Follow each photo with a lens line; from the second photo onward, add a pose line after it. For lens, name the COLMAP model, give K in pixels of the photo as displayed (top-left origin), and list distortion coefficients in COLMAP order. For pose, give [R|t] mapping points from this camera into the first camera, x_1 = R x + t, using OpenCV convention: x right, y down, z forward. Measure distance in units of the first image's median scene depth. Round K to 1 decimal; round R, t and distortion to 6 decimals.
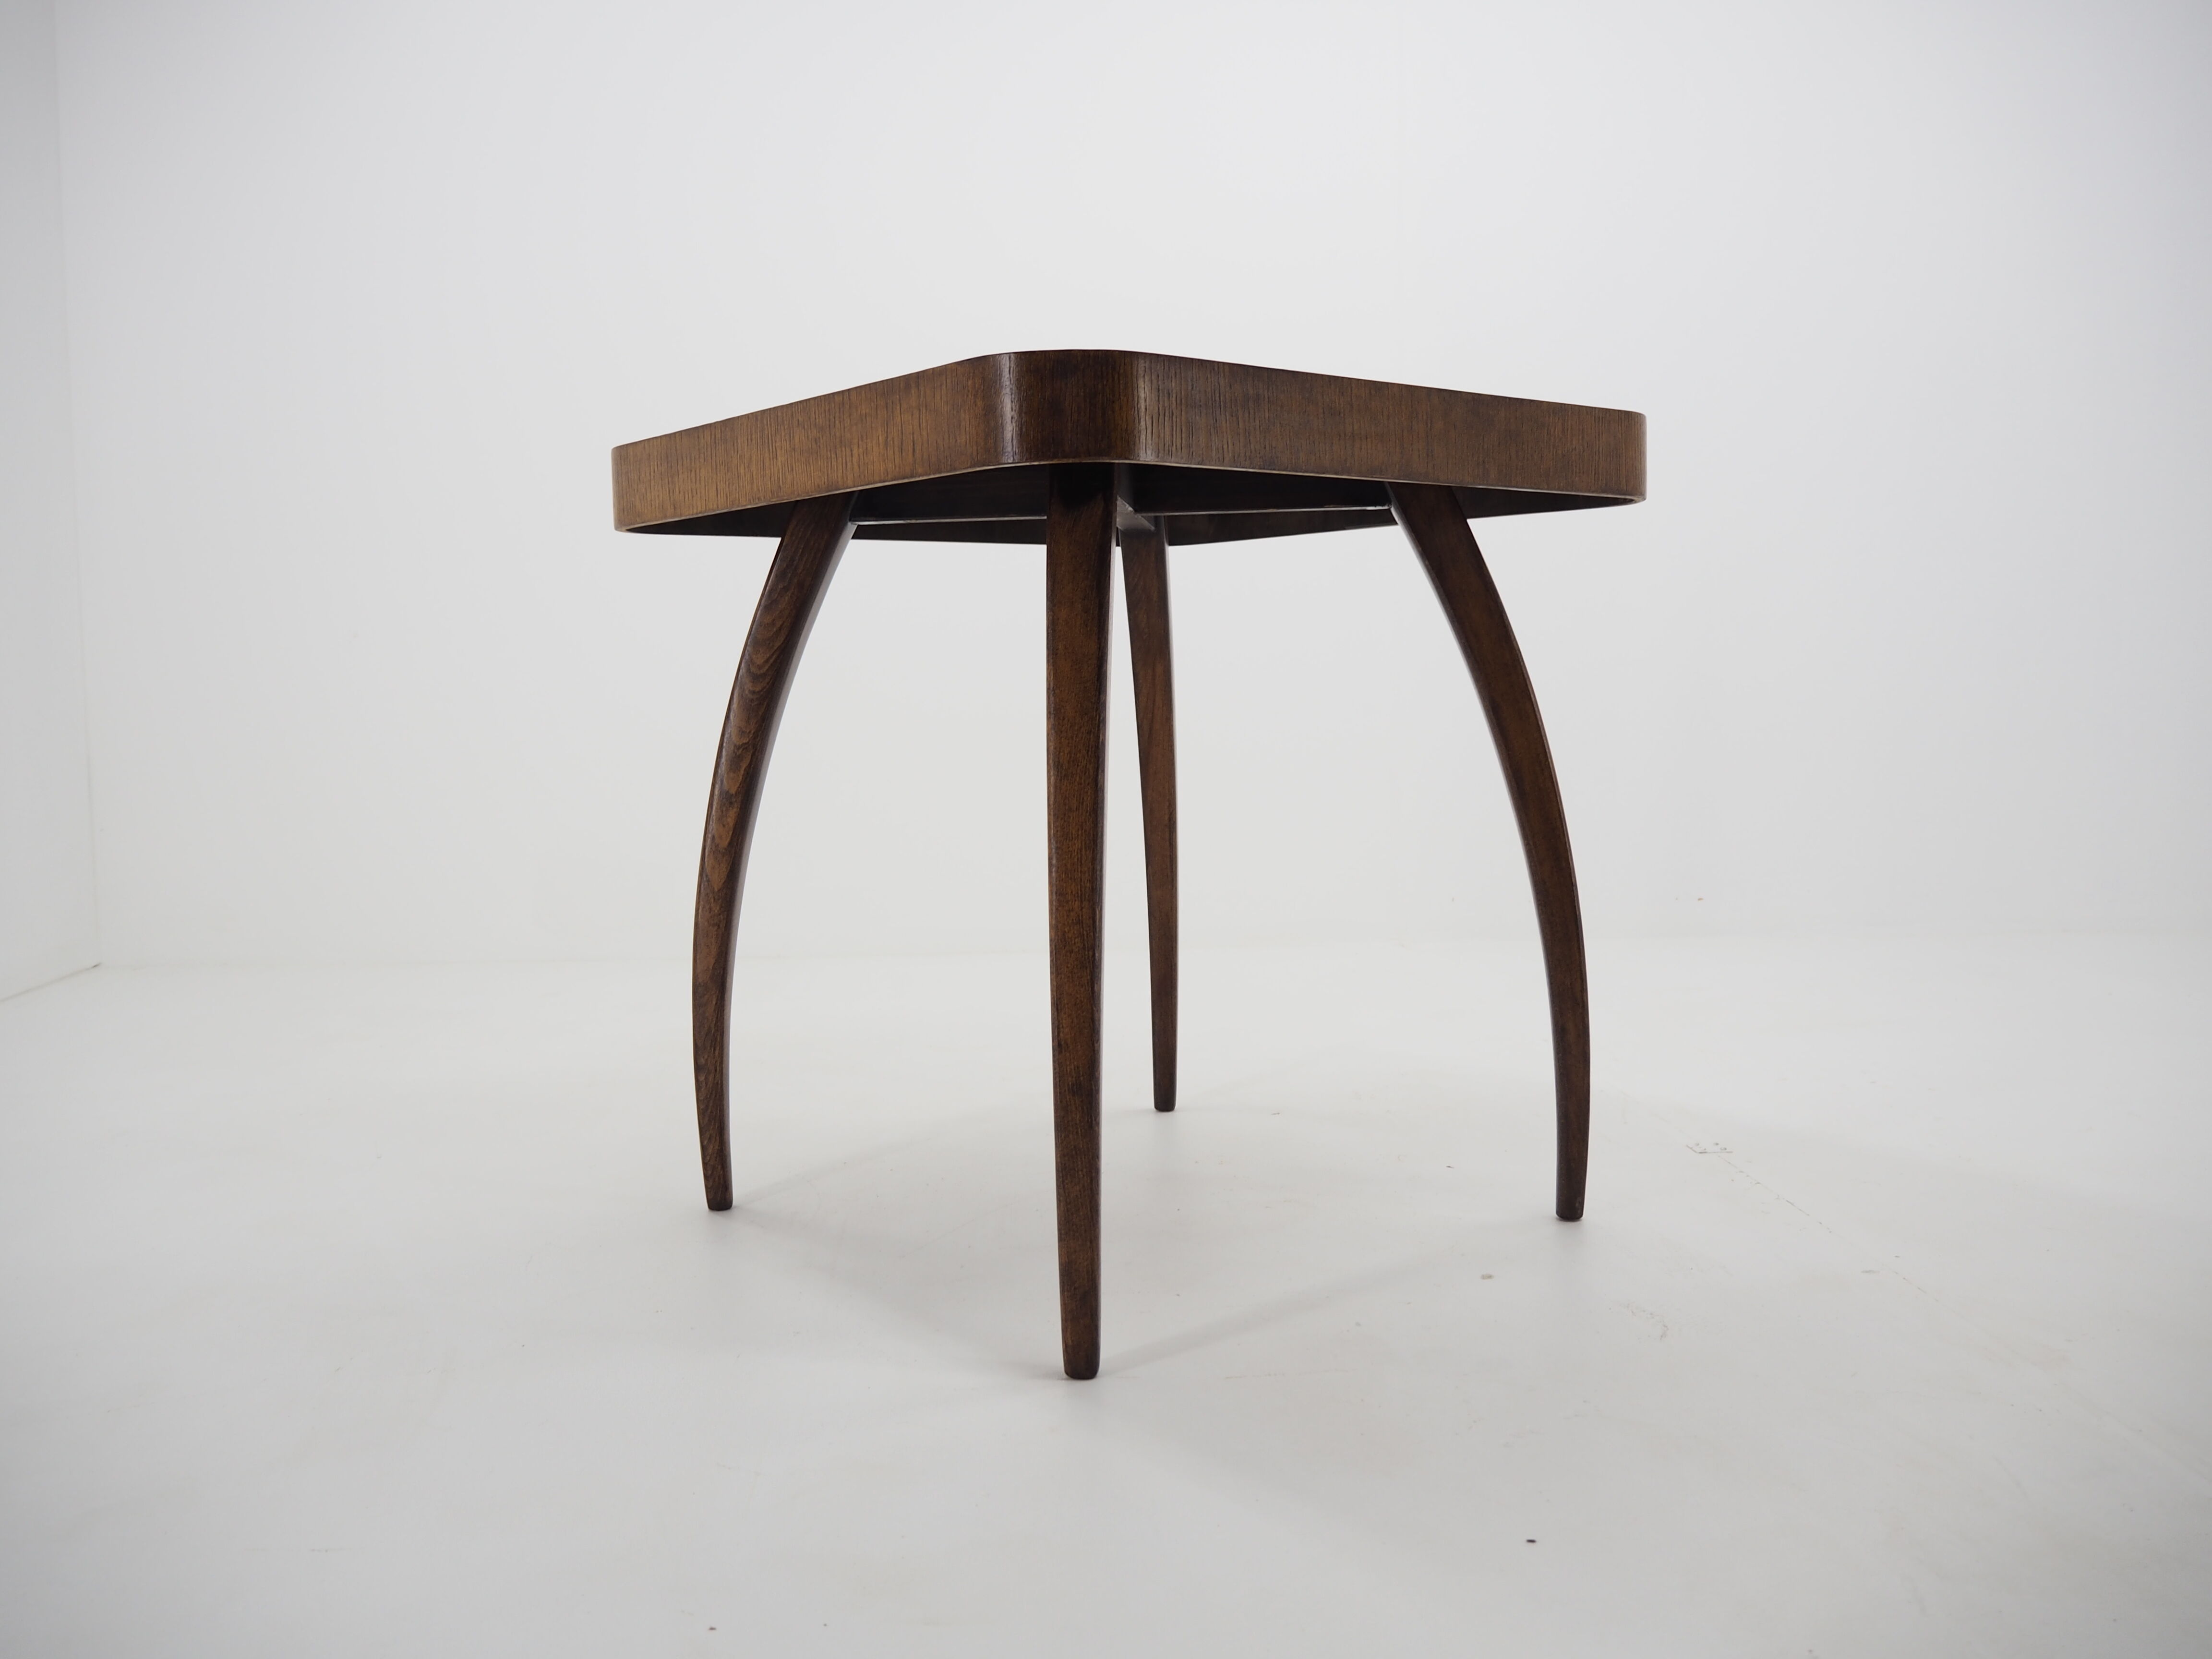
lens RADIAL K [[1835.1, 0, 1112.9], [0, 1835.1, 830.0], [0, 0, 1]] dist [-0.028251, 0.005176]
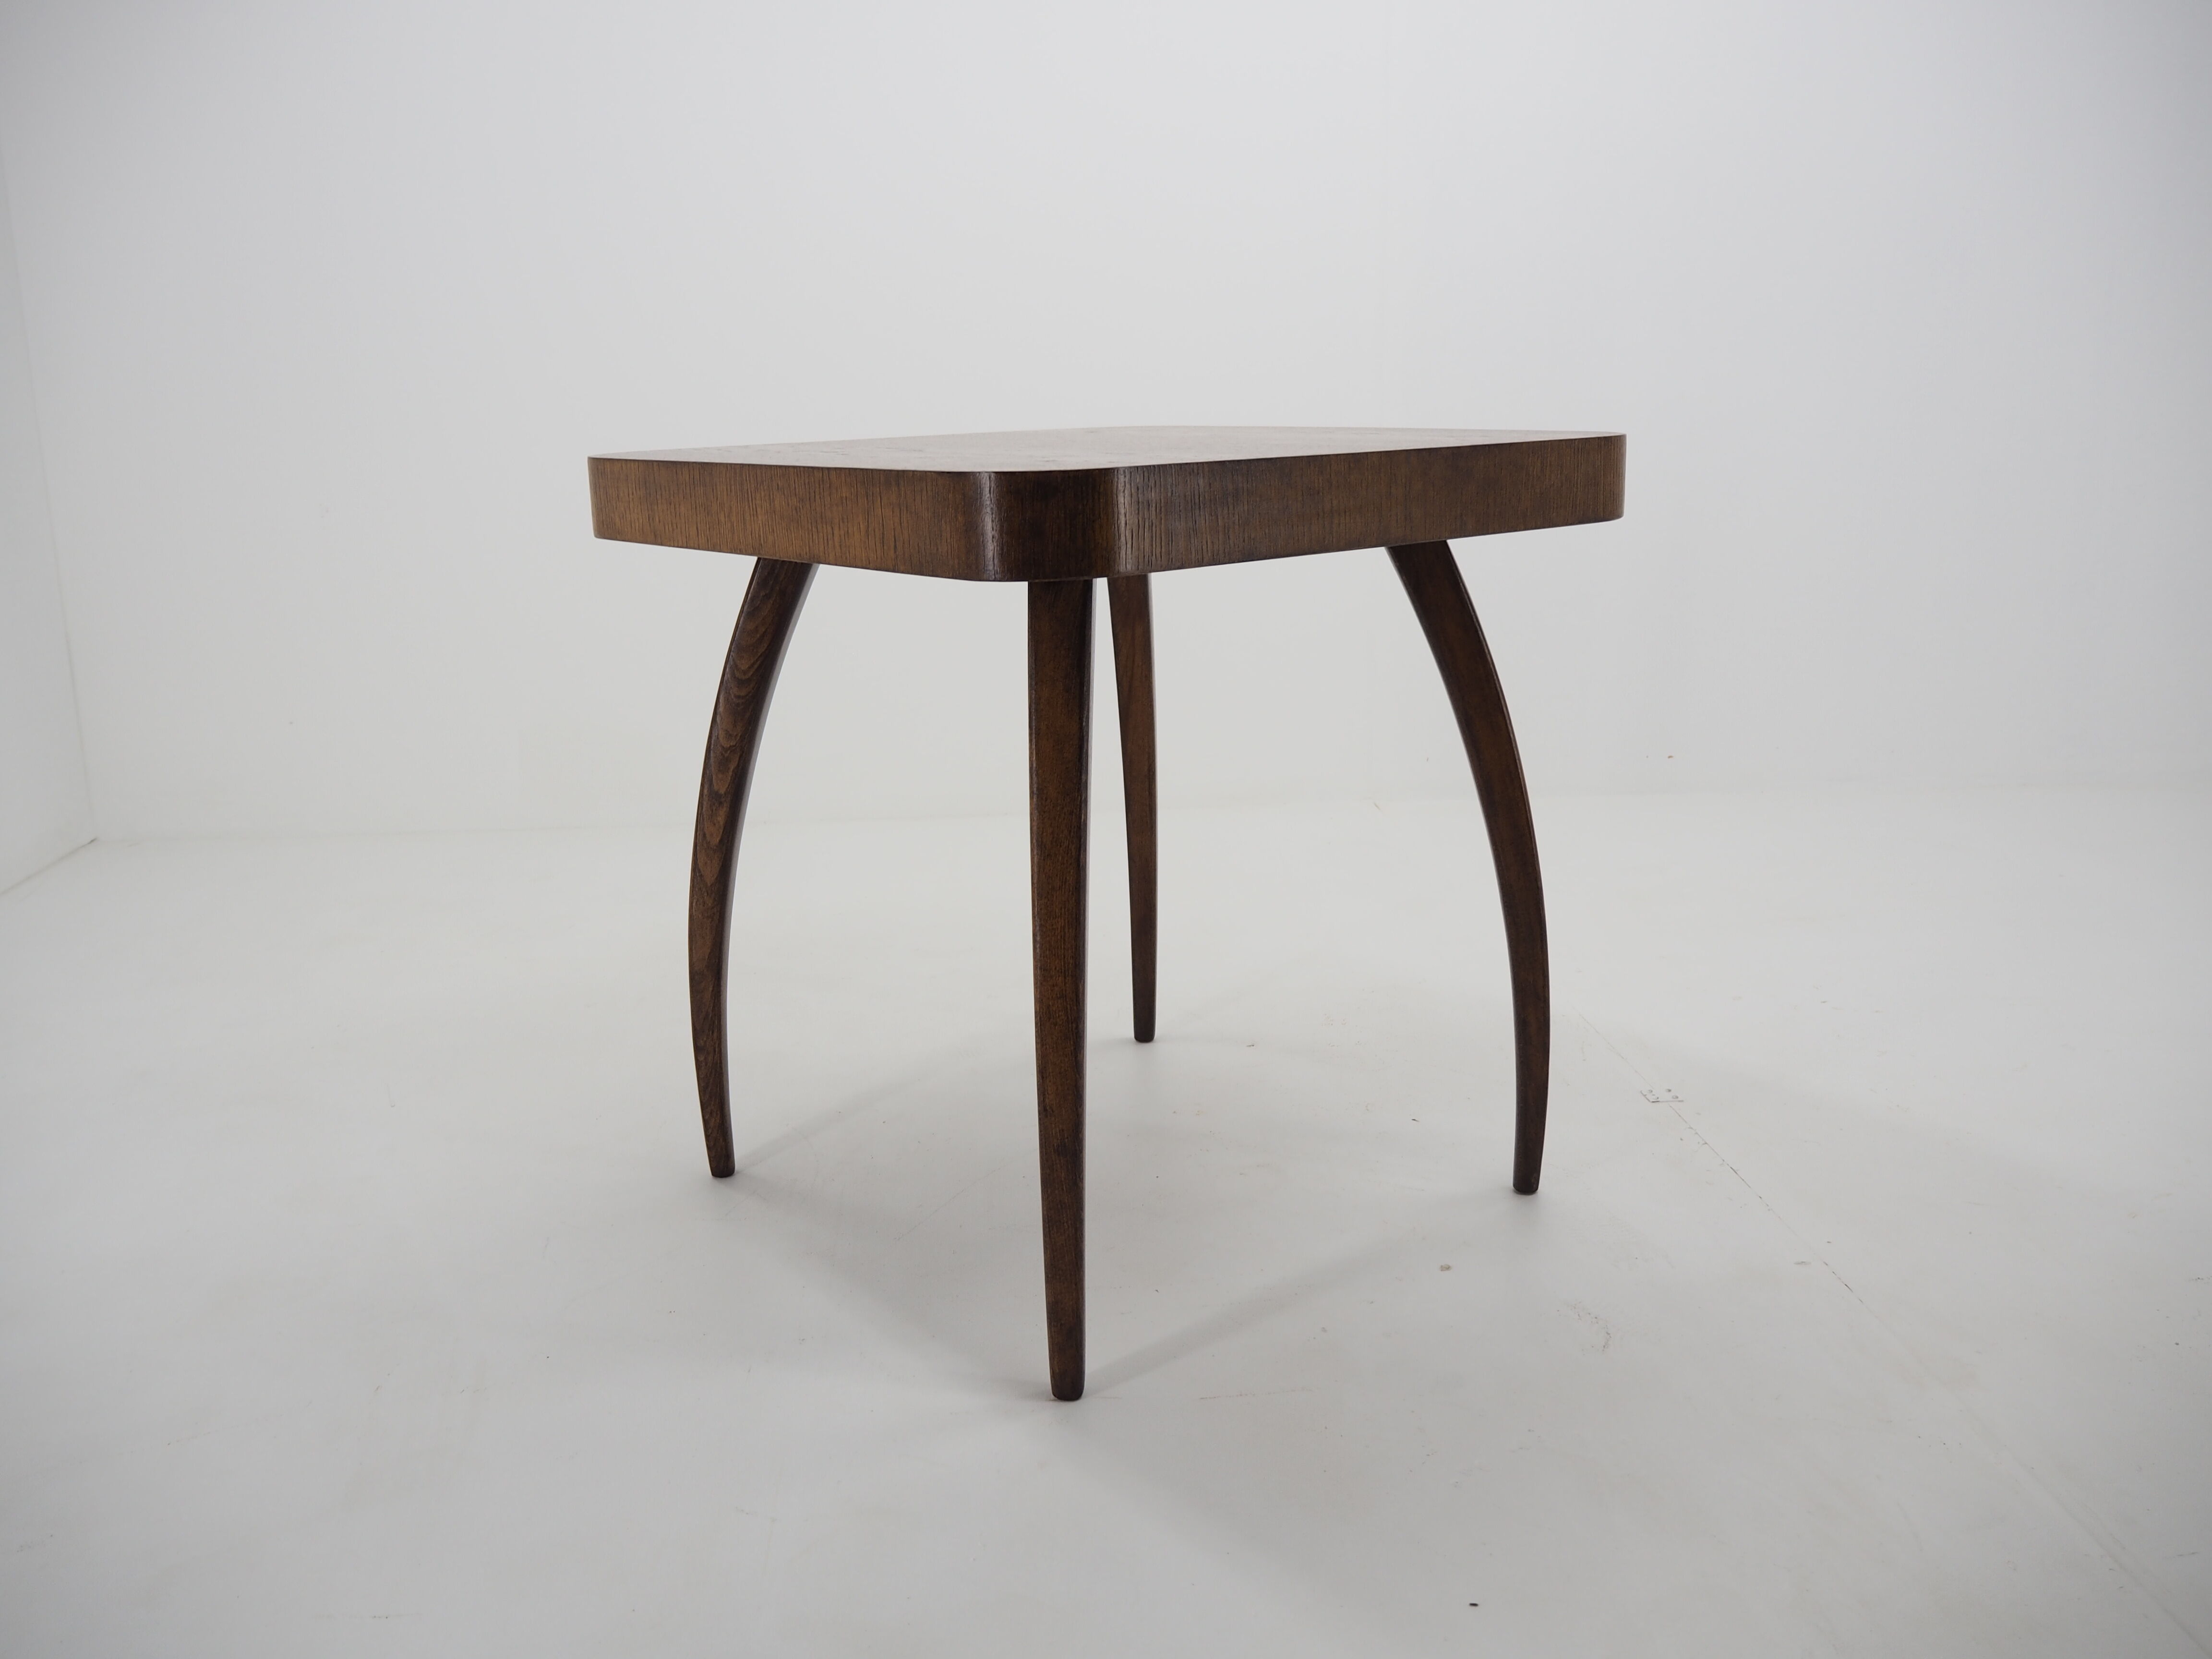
lens RADIAL K [[1835.1, 0, 1110.8], [0, 1835.1, 825.4], [0, 0, 1]] dist [-0.028251, 0.005176]
pose [[0.999942, -0.004489, 0.009805, -0.000660], [0.002942, 0.988304, 0.152466, -0.167725], [-0.010375, -0.152428, 0.988260, -0.016265]]
